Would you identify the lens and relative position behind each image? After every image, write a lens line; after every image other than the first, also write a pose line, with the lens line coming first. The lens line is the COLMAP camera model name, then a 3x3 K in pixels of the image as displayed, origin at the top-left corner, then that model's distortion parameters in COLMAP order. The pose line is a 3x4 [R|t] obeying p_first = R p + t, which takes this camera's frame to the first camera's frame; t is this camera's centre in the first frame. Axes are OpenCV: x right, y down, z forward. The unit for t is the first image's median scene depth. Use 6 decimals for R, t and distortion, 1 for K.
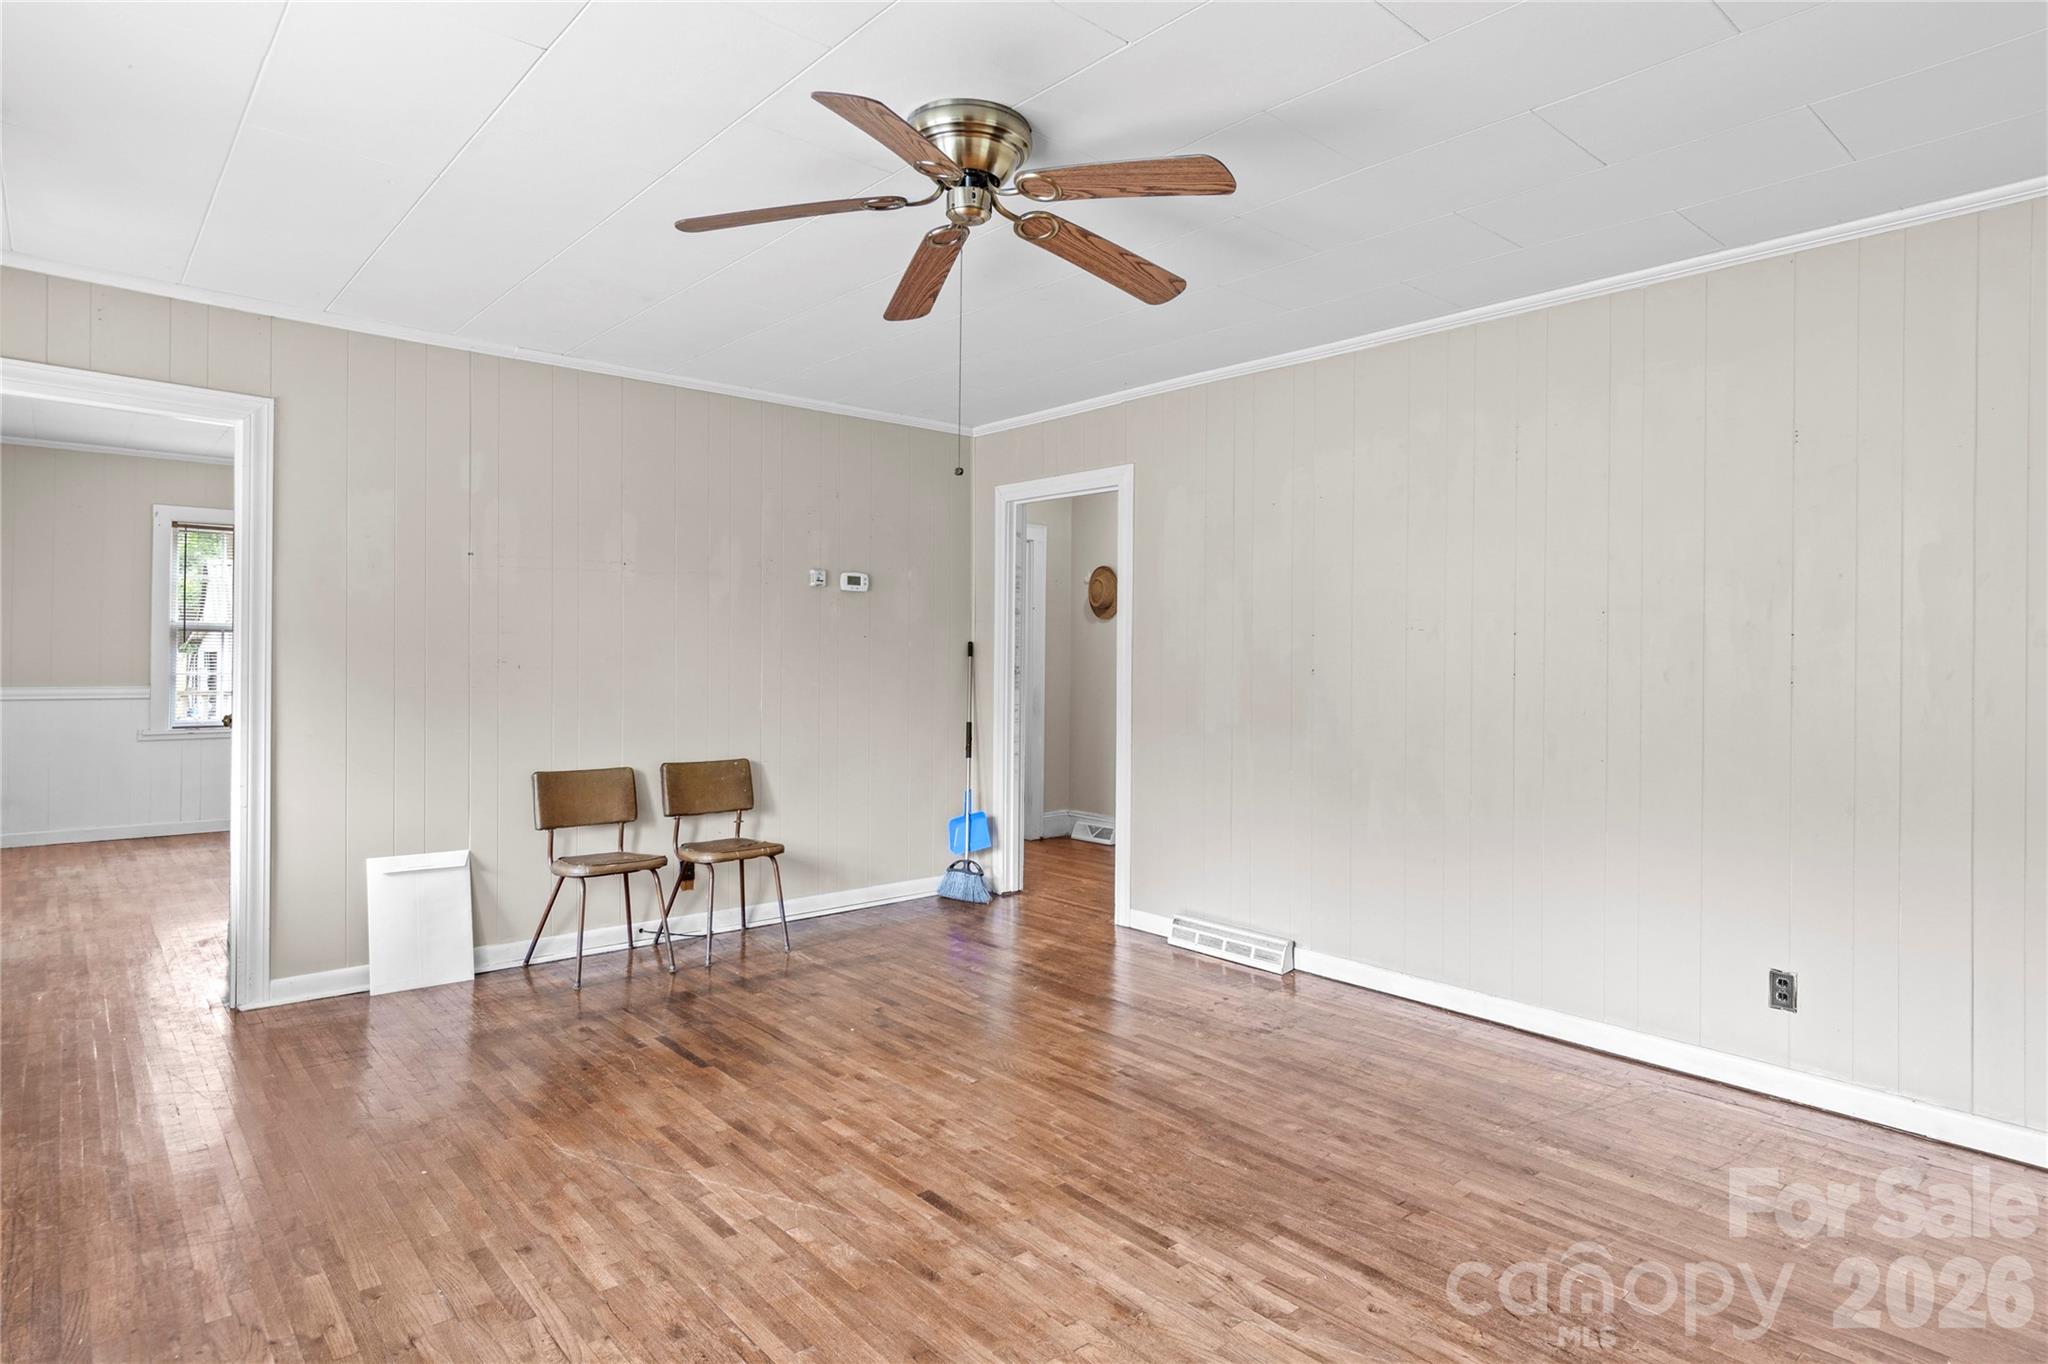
lens RADIAL K [[1099.3, 0, 1072.2], [0, 1099.3, 656.8], [0, 0, 1]] dist [-0.001700, -0.002547]
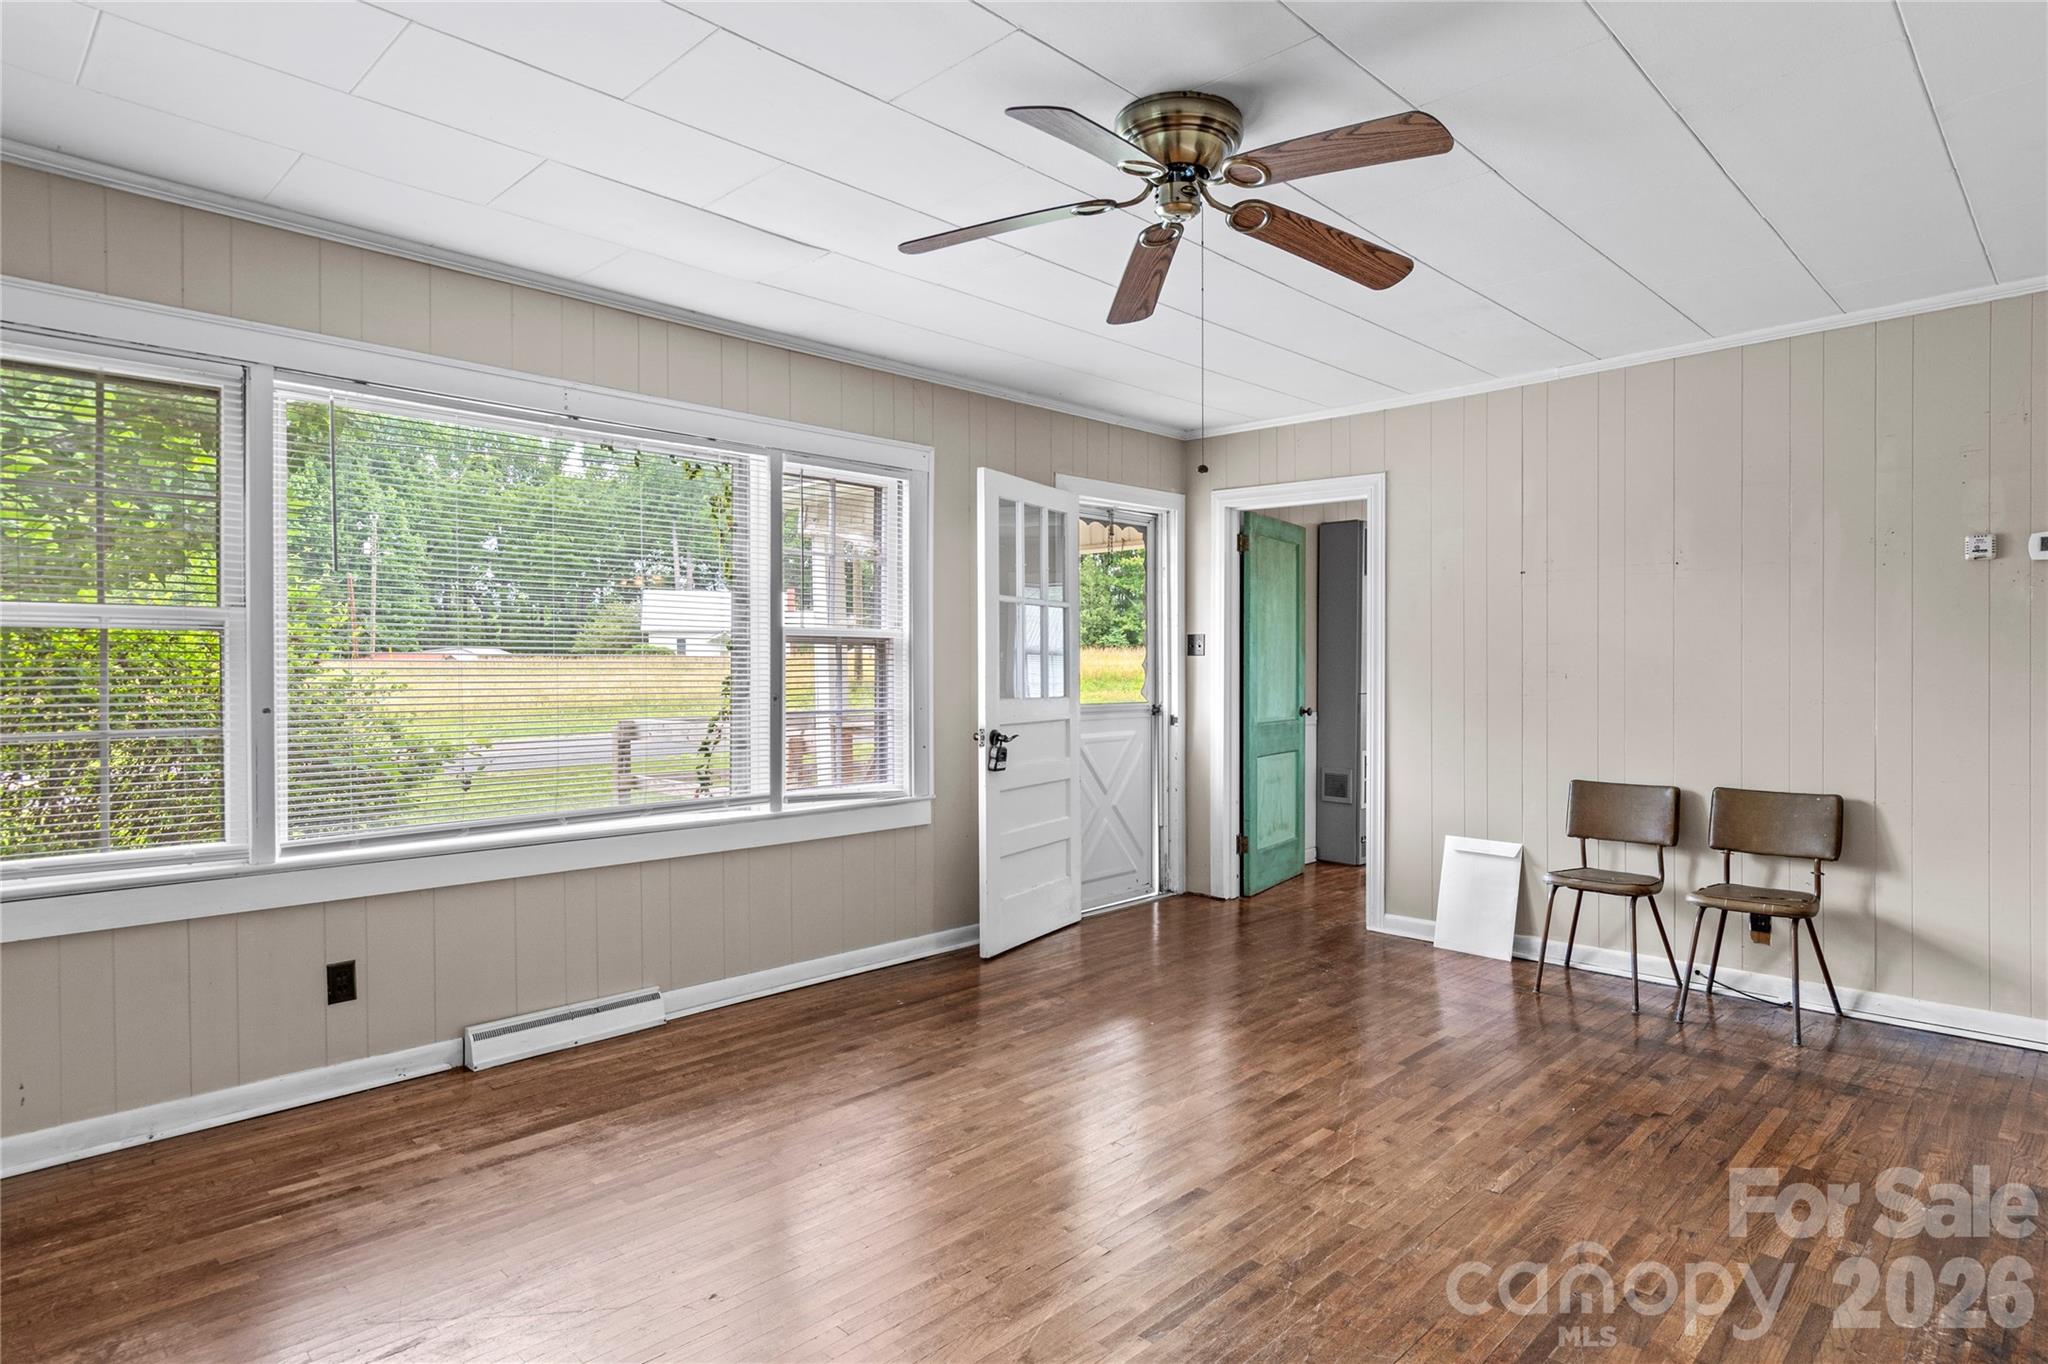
lens RADIAL K [[1135.9, 0, 1108.2], [0, 1135.9, 686.4], [0, 0, 1]] dist [-0.003269, -0.000237]
pose [[0.086357, 0.005143, -0.996251, 0.681220], [0.000062, 0.999987, 0.005167, 0.018475], [0.996264, -0.000508, 0.086355, 0.635536]]
